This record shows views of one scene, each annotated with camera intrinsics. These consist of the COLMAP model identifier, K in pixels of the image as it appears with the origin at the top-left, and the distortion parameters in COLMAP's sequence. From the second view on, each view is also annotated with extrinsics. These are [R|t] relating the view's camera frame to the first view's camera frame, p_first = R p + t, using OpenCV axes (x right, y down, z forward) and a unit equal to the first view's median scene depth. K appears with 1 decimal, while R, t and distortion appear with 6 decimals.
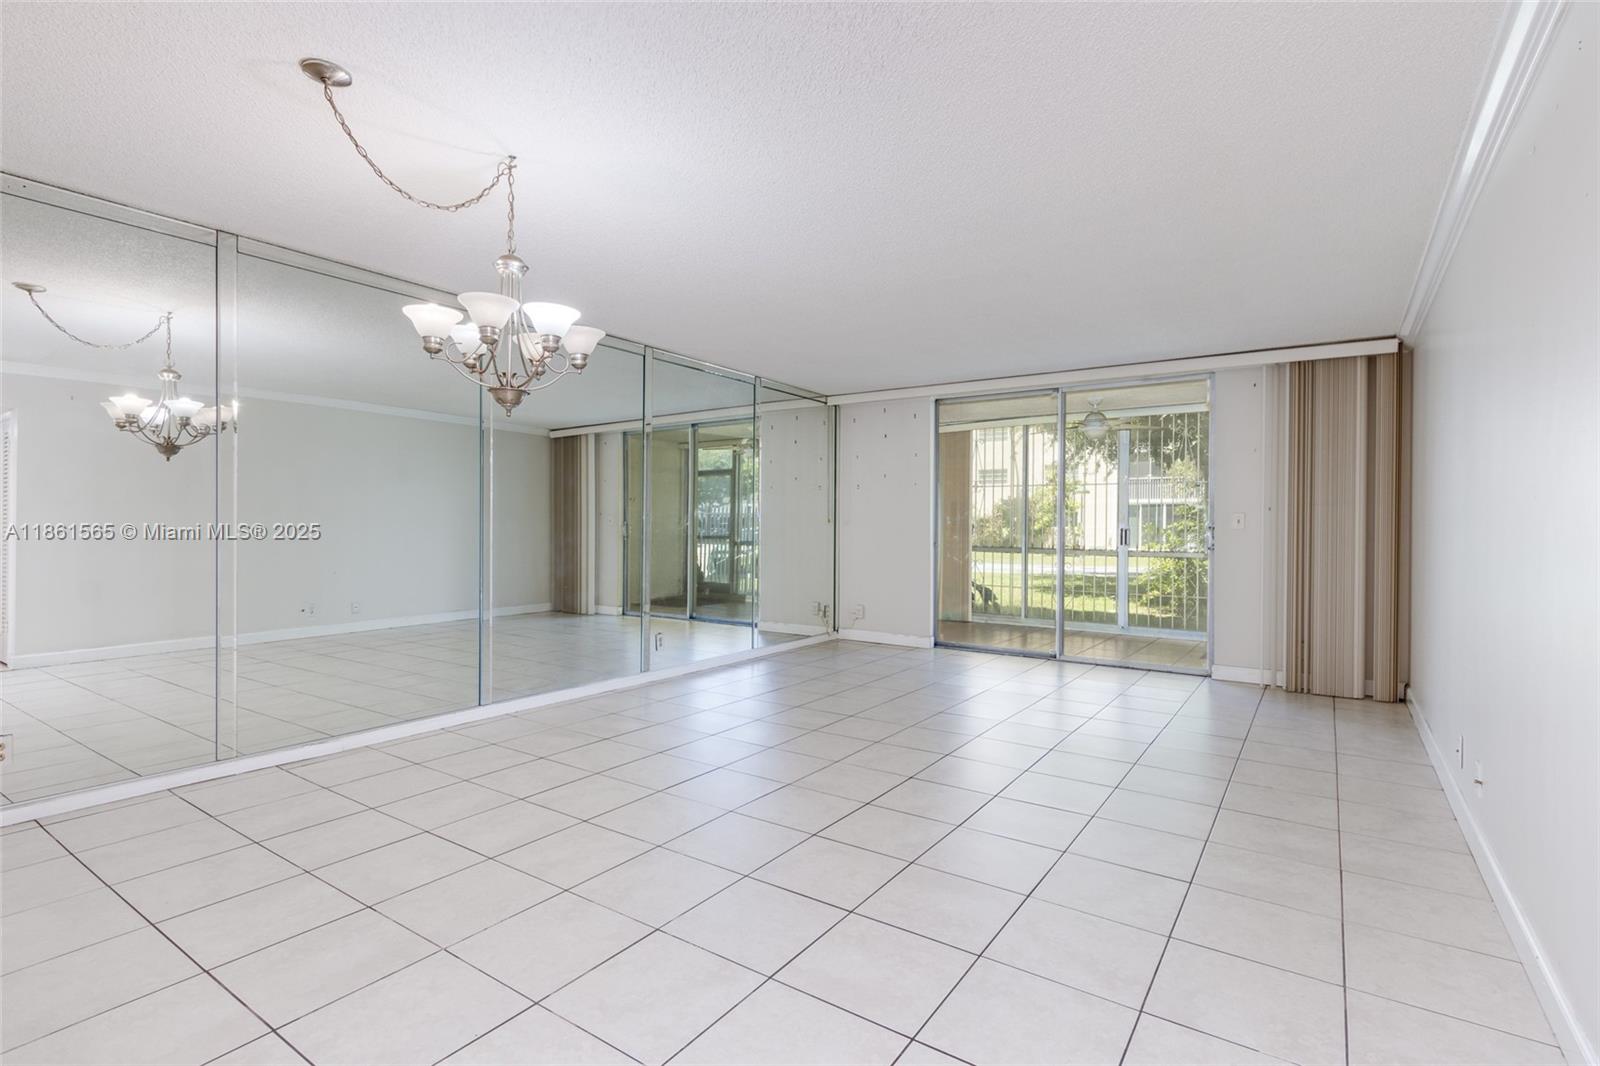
lens RADIAL K [[764.7, 0, 813.1], [0, 764.7, 534.7], [0, 0, 1]] dist [0.000766, 0.000444]
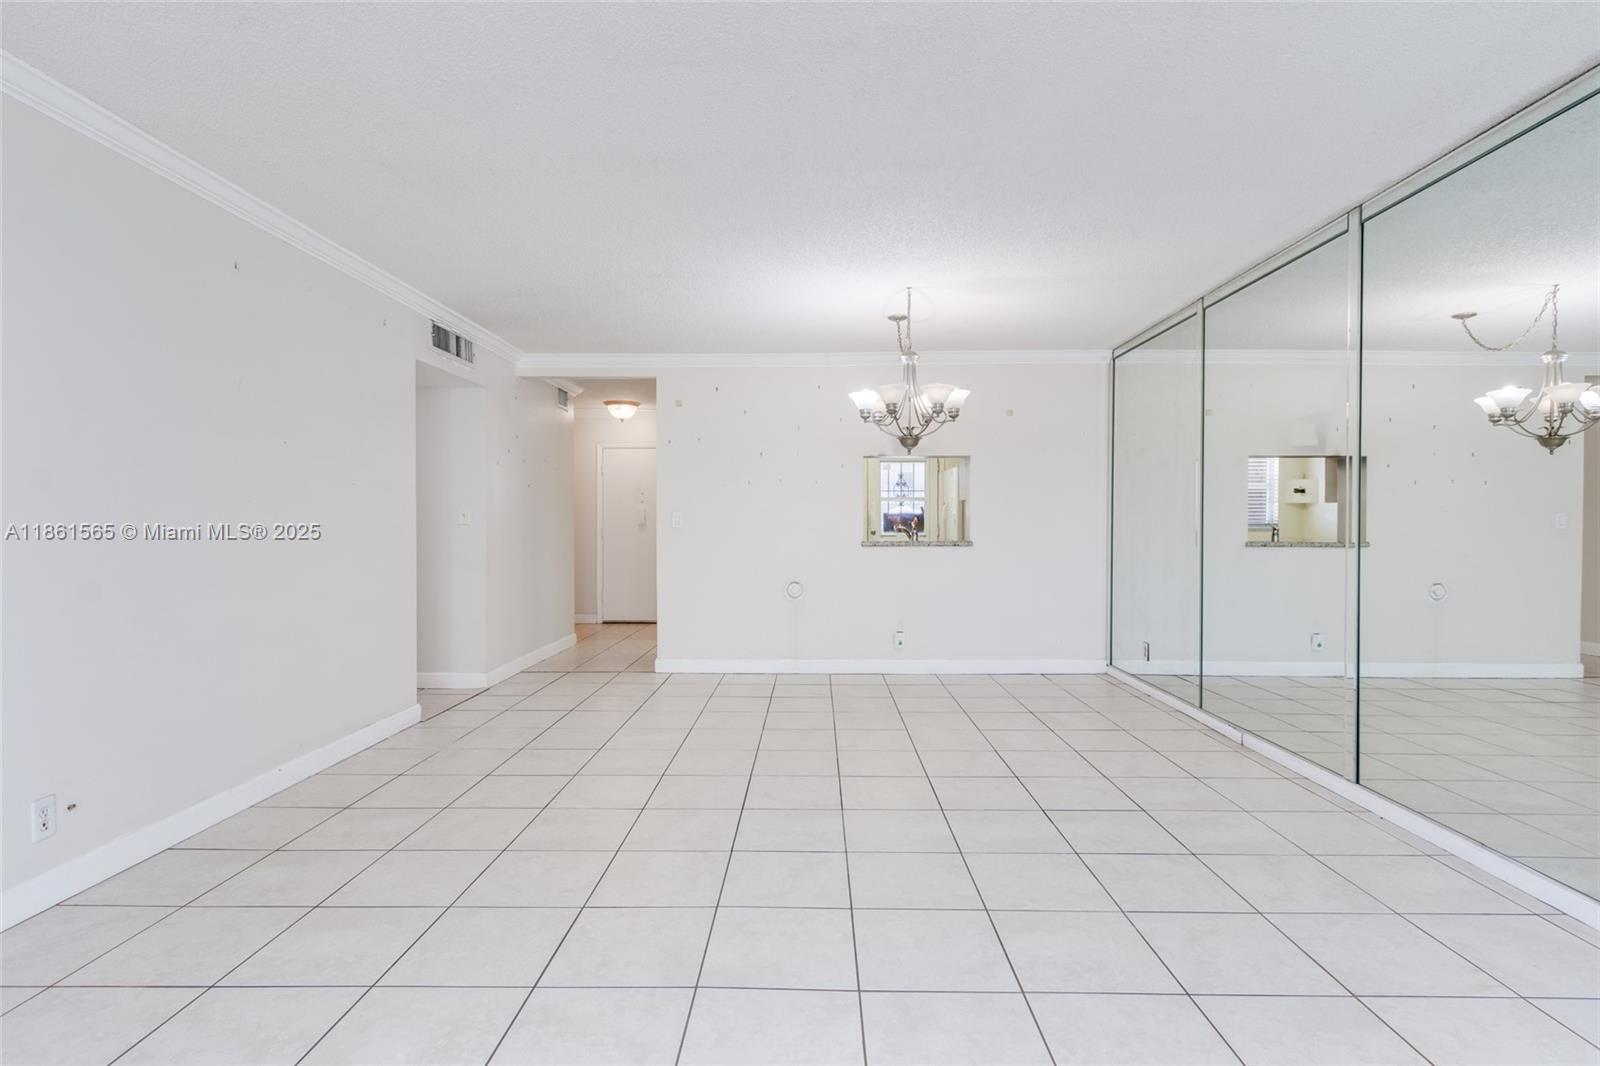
lens RADIAL K [[754.8, 0, 796.0], [0, 754.8, 534.0], [0, 0, 1]] dist [-0.000708, -0.000394]
pose [[-0.845411, -0.000659, -0.534117, 0.277642], [-0.012405, 0.999754, 0.018403, -0.007322], [0.533973, 0.022184, -0.845210, 0.978474]]
